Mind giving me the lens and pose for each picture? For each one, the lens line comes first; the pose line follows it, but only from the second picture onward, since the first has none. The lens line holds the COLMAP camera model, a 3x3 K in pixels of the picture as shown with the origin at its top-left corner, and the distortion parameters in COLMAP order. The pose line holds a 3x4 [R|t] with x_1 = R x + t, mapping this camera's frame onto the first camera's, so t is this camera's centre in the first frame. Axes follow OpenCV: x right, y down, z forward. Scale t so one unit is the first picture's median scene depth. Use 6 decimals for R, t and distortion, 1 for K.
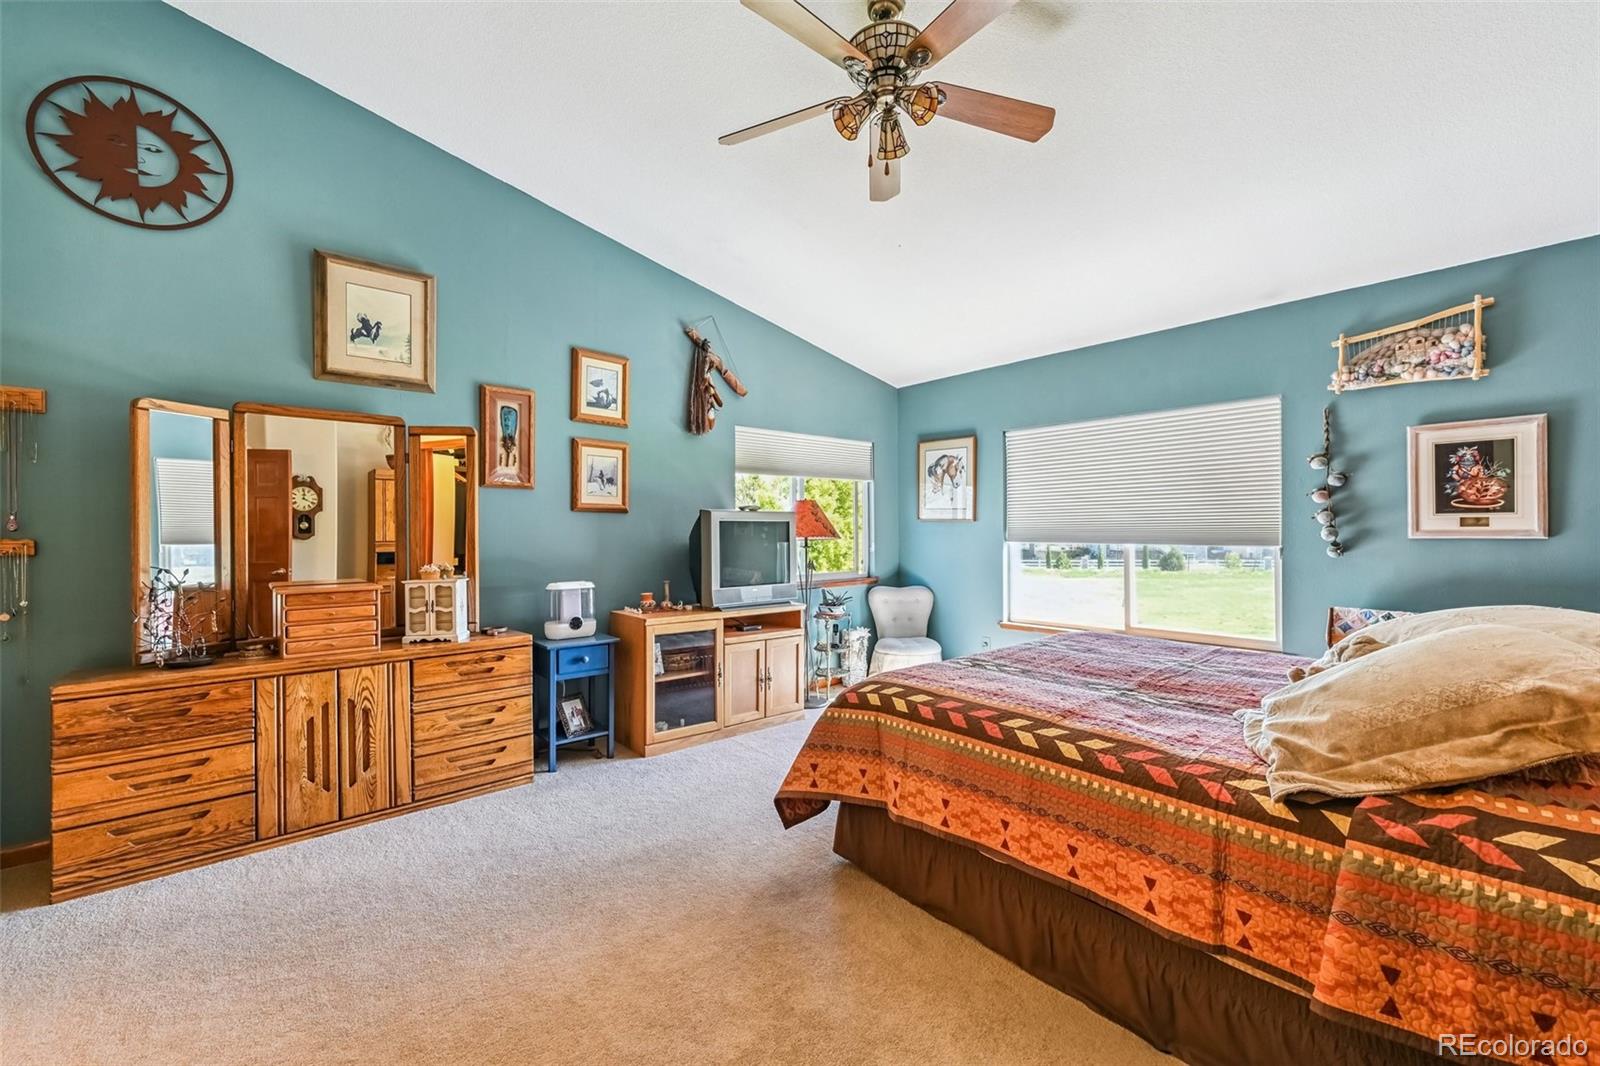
lens RADIAL K [[634.6, 0, 815.3], [0, 634.6, 536.4], [0, 0, 1]] dist [-0.001713, -0.000111]
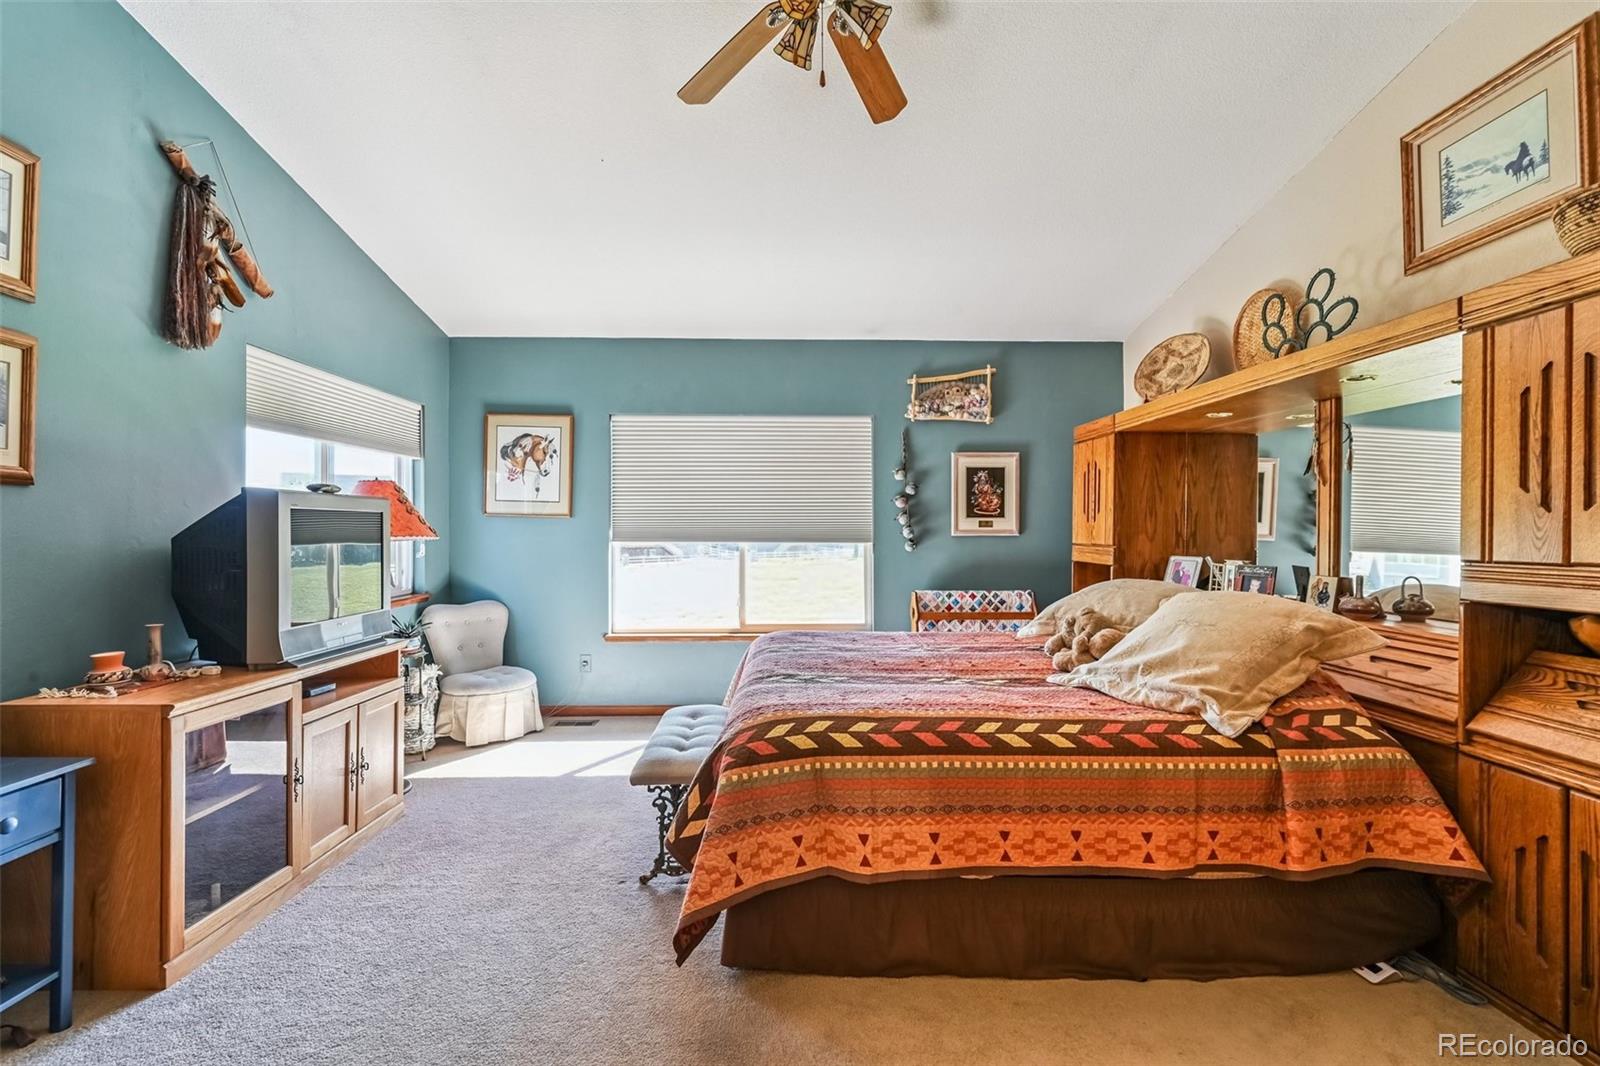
lens RADIAL K [[680.9, 0, 798.8], [0, 680.9, 529.0], [0, 0, 1]] dist [-0.001099, -0.000457]
pose [[0.654747, 0.004420, 0.755835, -0.367254], [0.003297, 0.999957, -0.008703, 0.000712], [-0.755841, 0.008190, 0.654704, 0.302760]]
